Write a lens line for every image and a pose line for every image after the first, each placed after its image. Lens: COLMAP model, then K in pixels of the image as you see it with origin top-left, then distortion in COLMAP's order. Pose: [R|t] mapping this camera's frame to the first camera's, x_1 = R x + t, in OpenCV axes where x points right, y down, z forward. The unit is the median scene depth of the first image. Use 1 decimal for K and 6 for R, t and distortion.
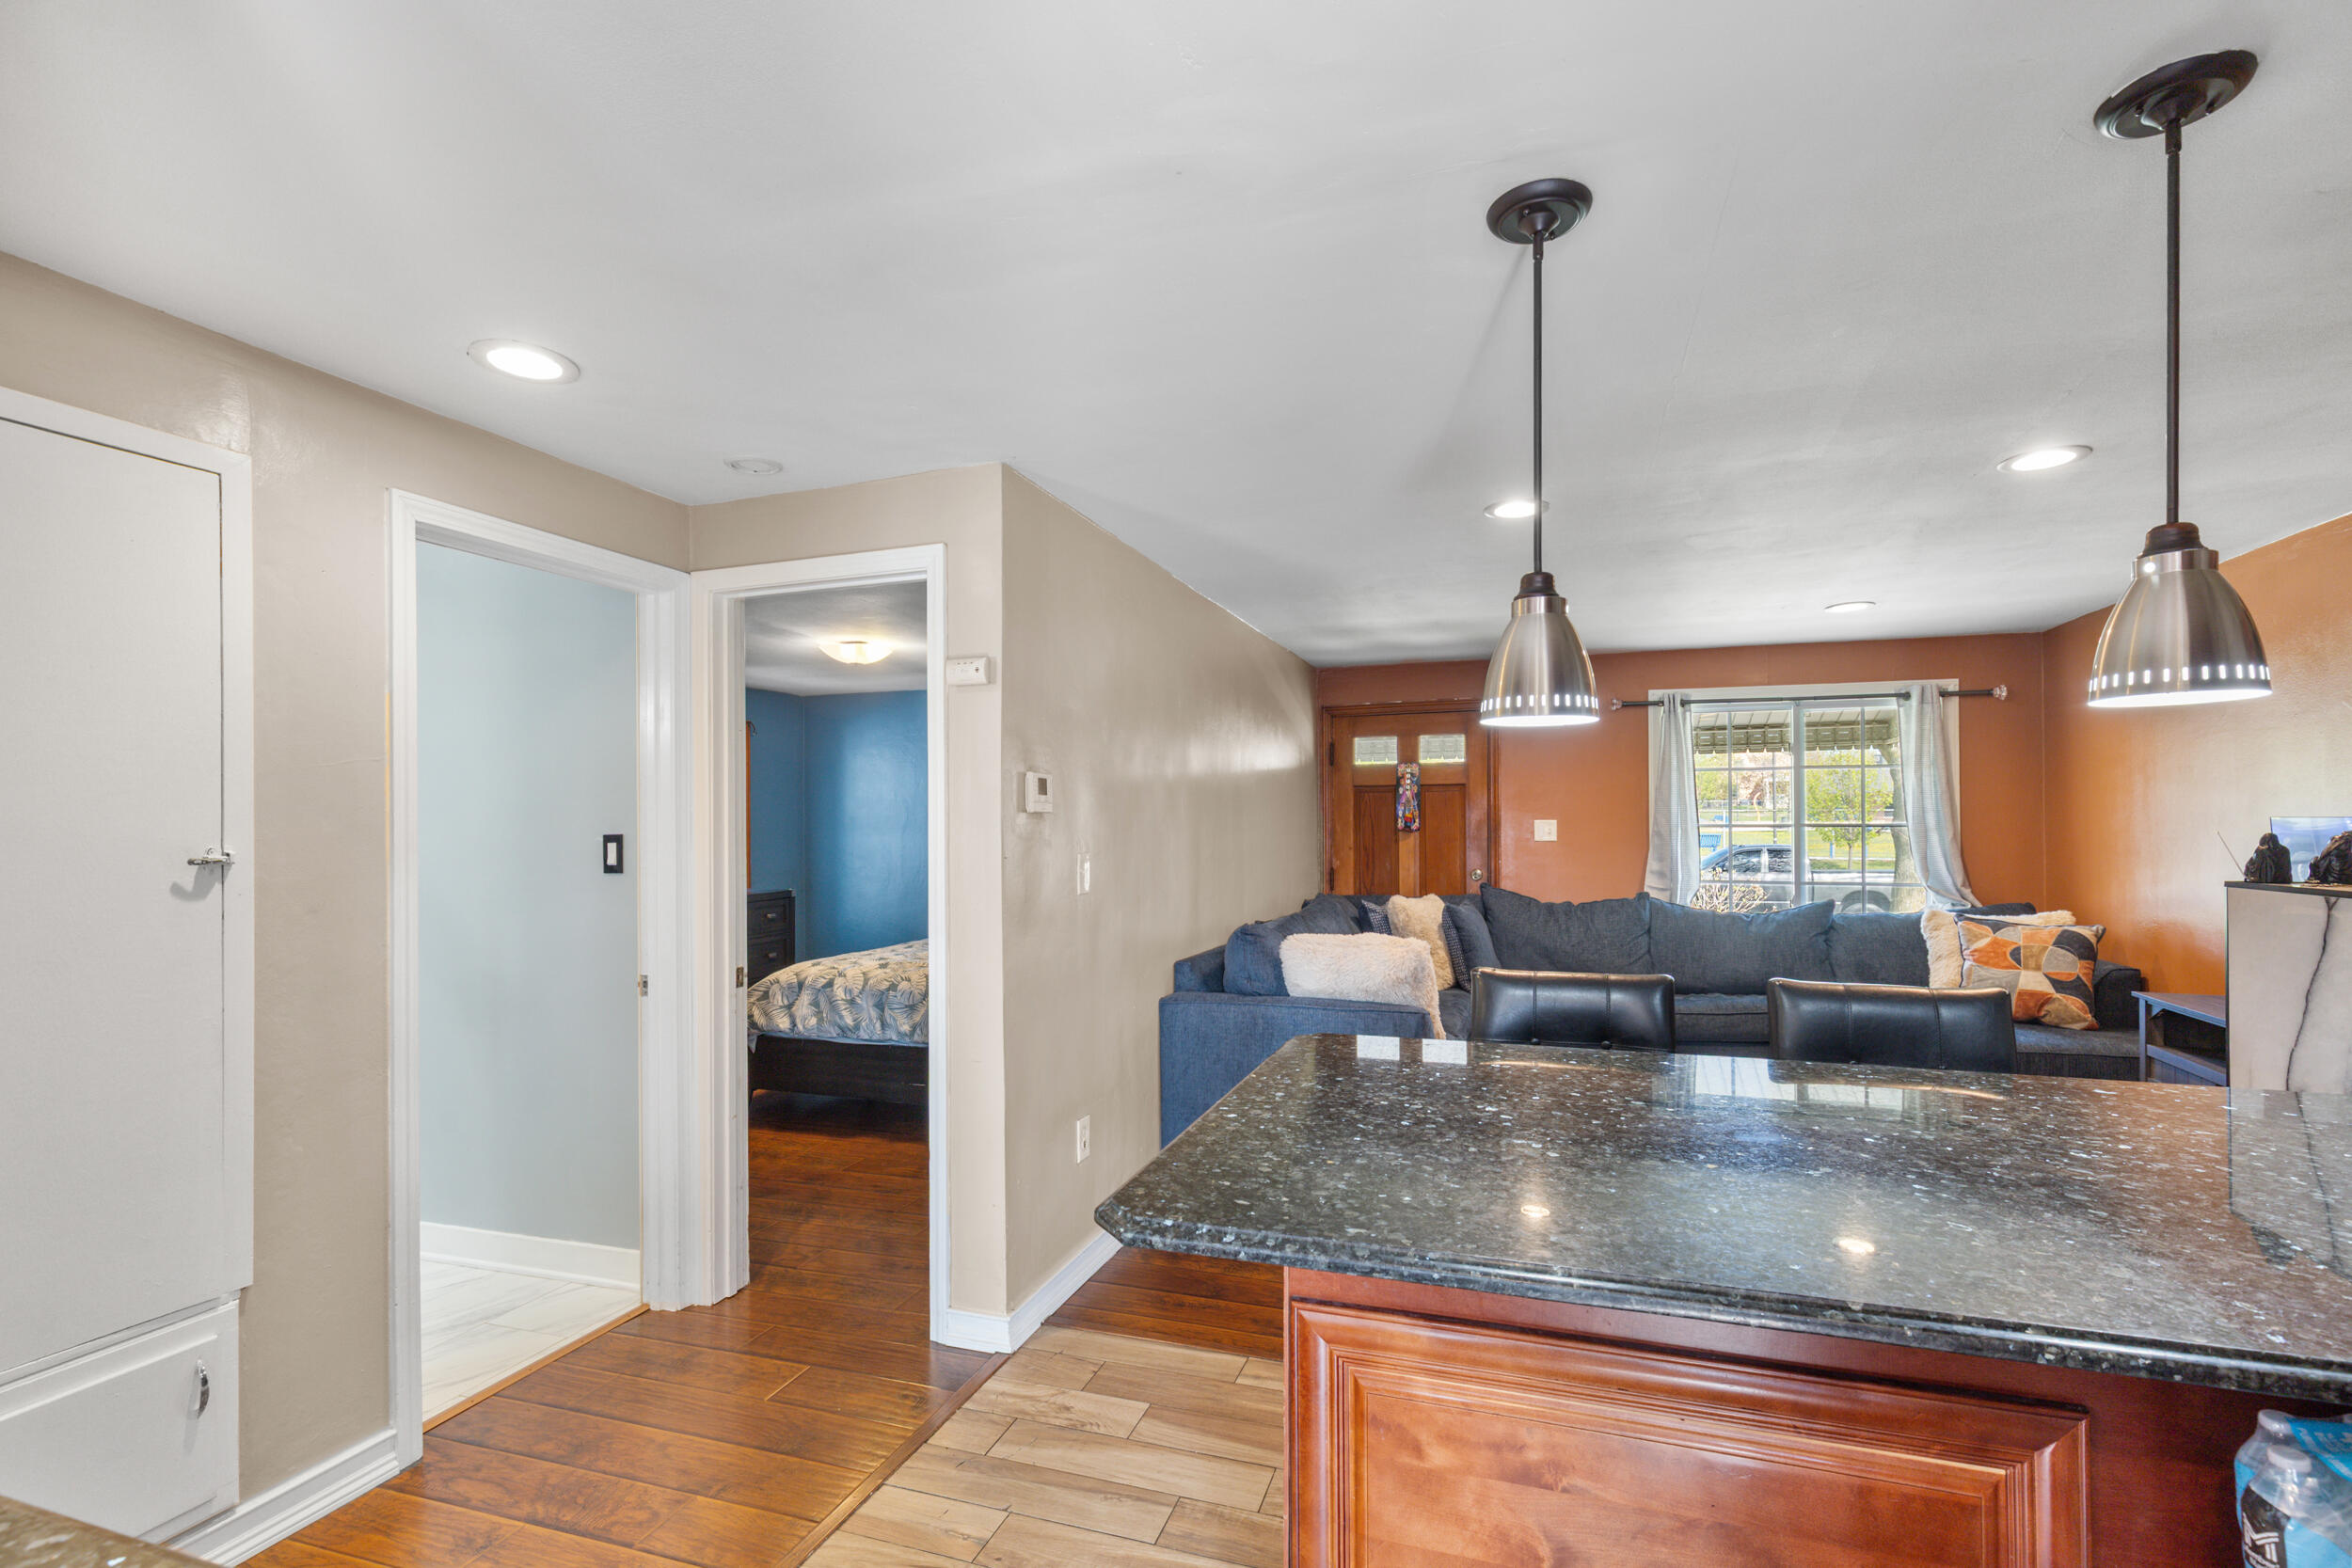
lens RADIAL K [[1055.8, 0, 1185.6], [0, 1055.8, 810.2], [0, 0, 1]] dist [0.005235, -0.001533]
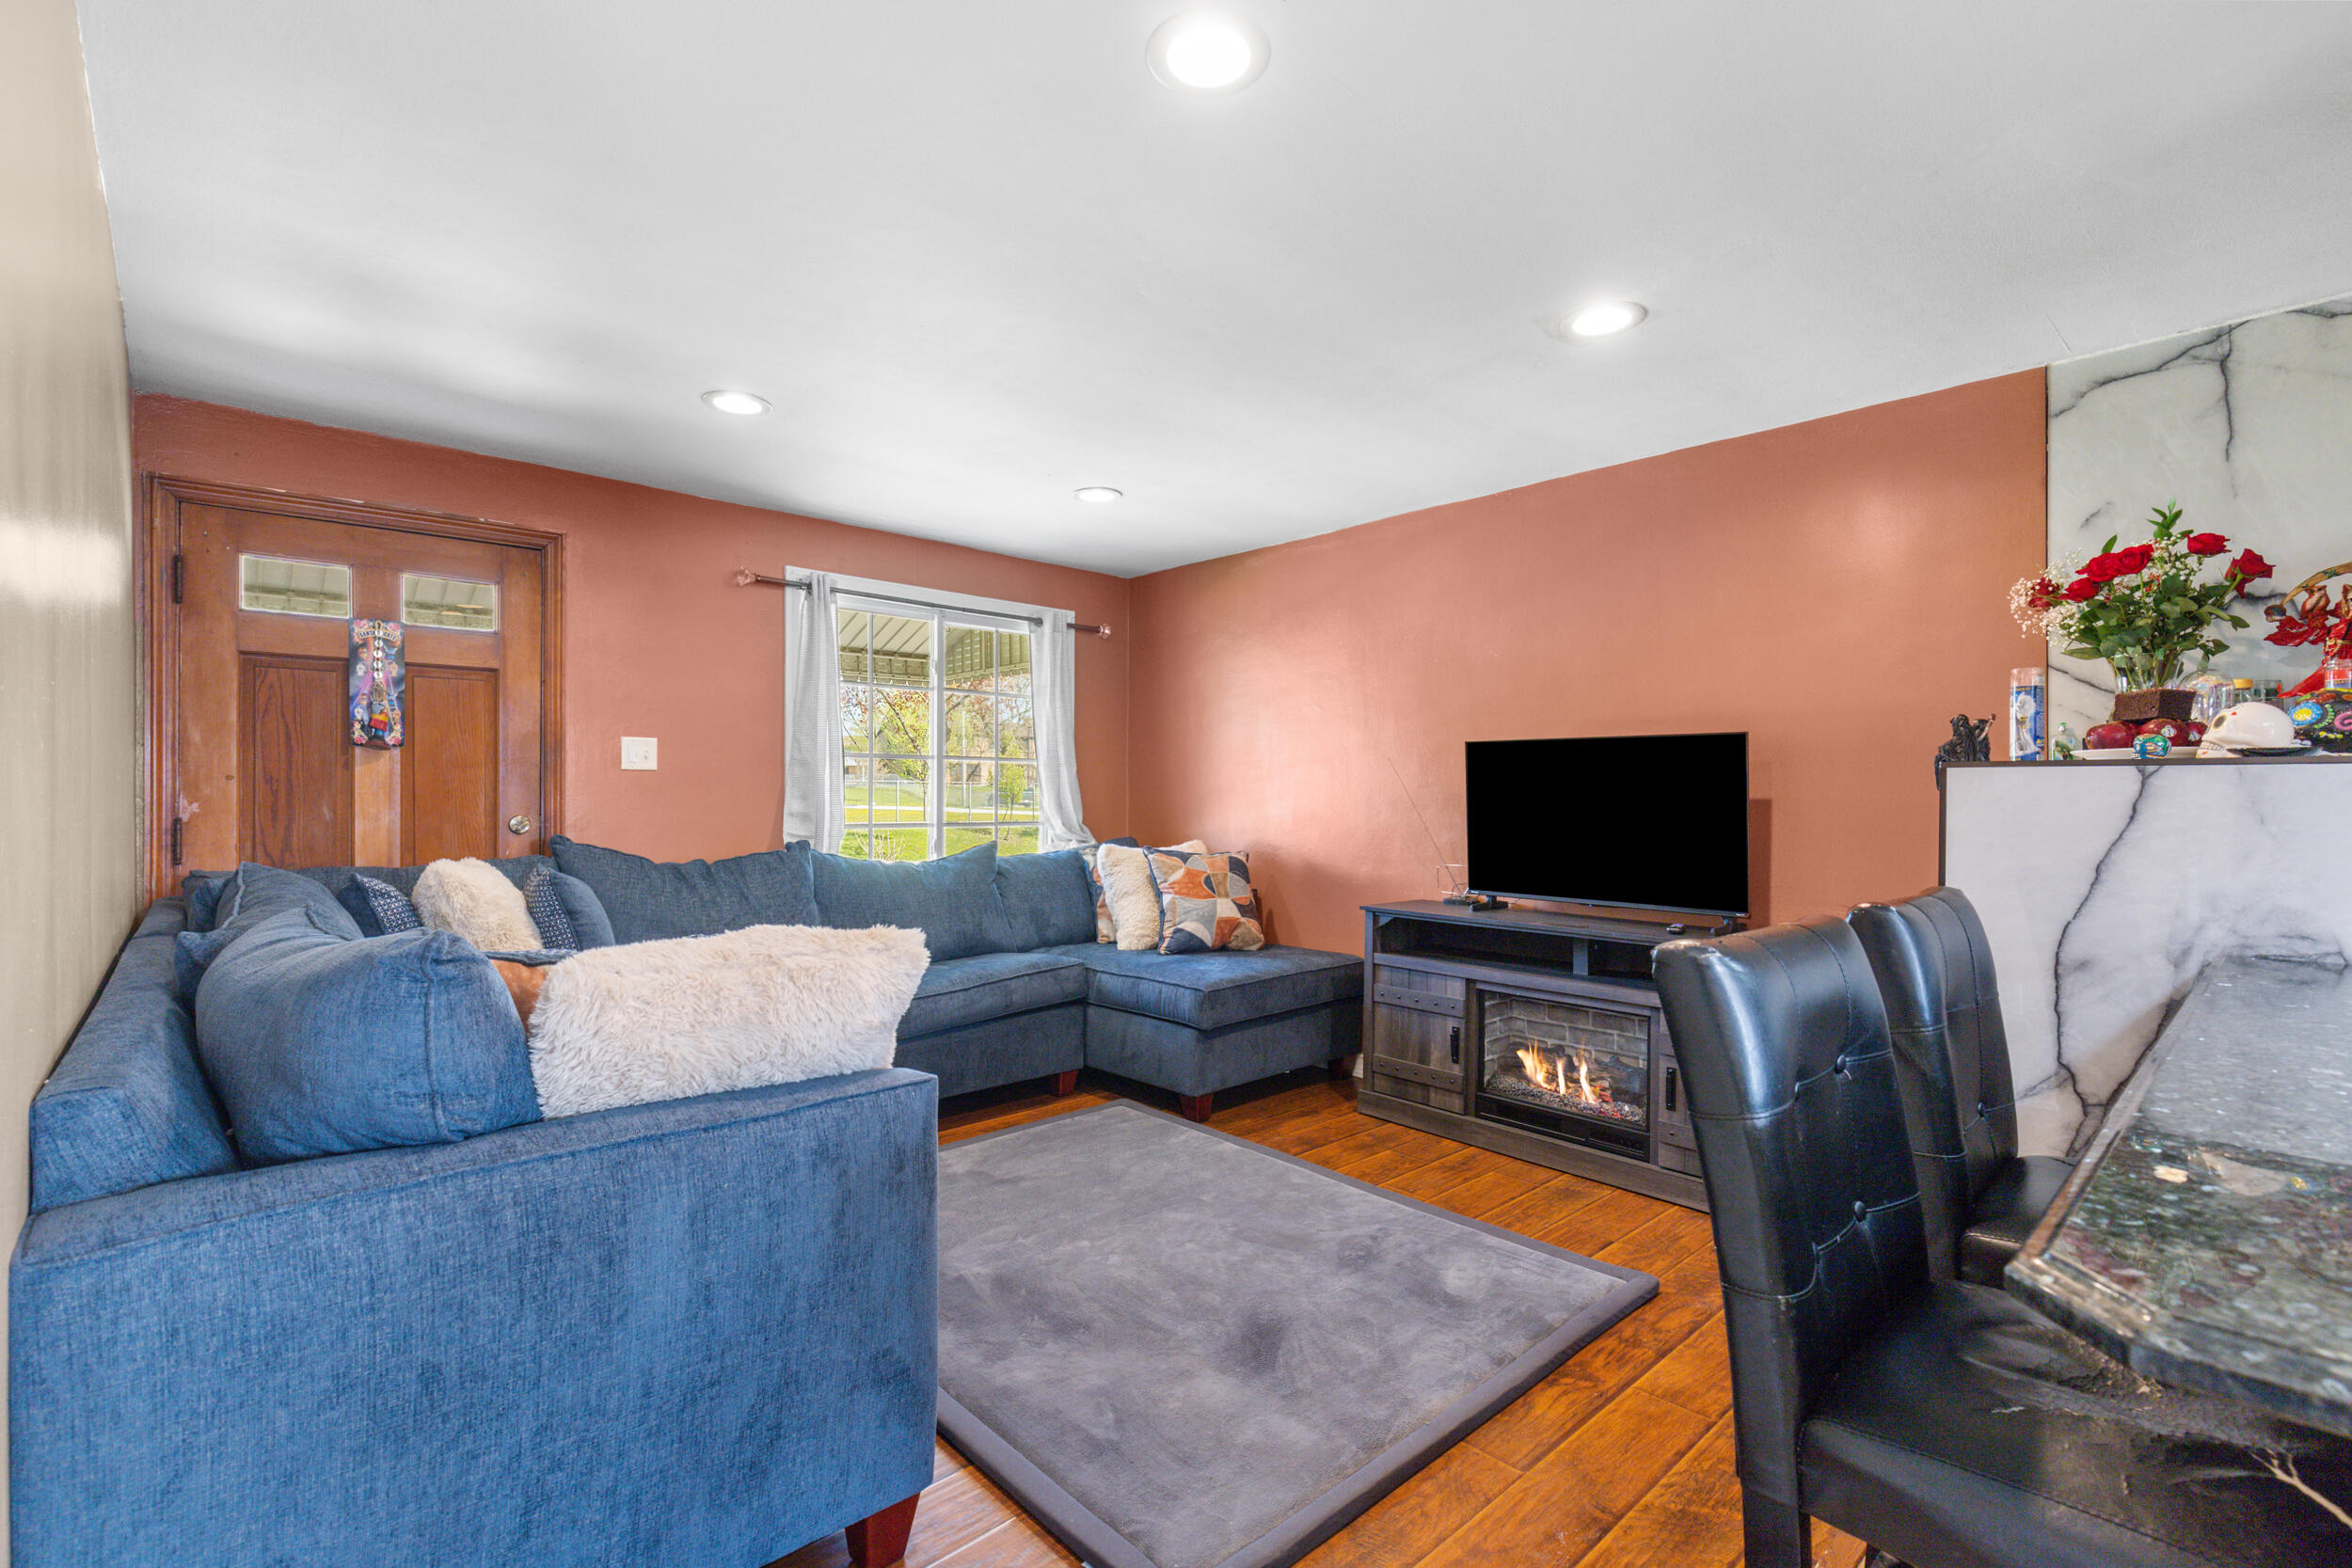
lens RADIAL K [[1055.8, 0, 1185.6], [0, 1055.8, 810.2], [0, 0, 1]] dist [0.005235, -0.001533]
pose [[0.469377, -0.005076, 0.882983, -0.078970], [-0.019362, 0.999684, 0.016040, 0.038632], [-0.882786, -0.024625, 0.469130, 0.413291]]
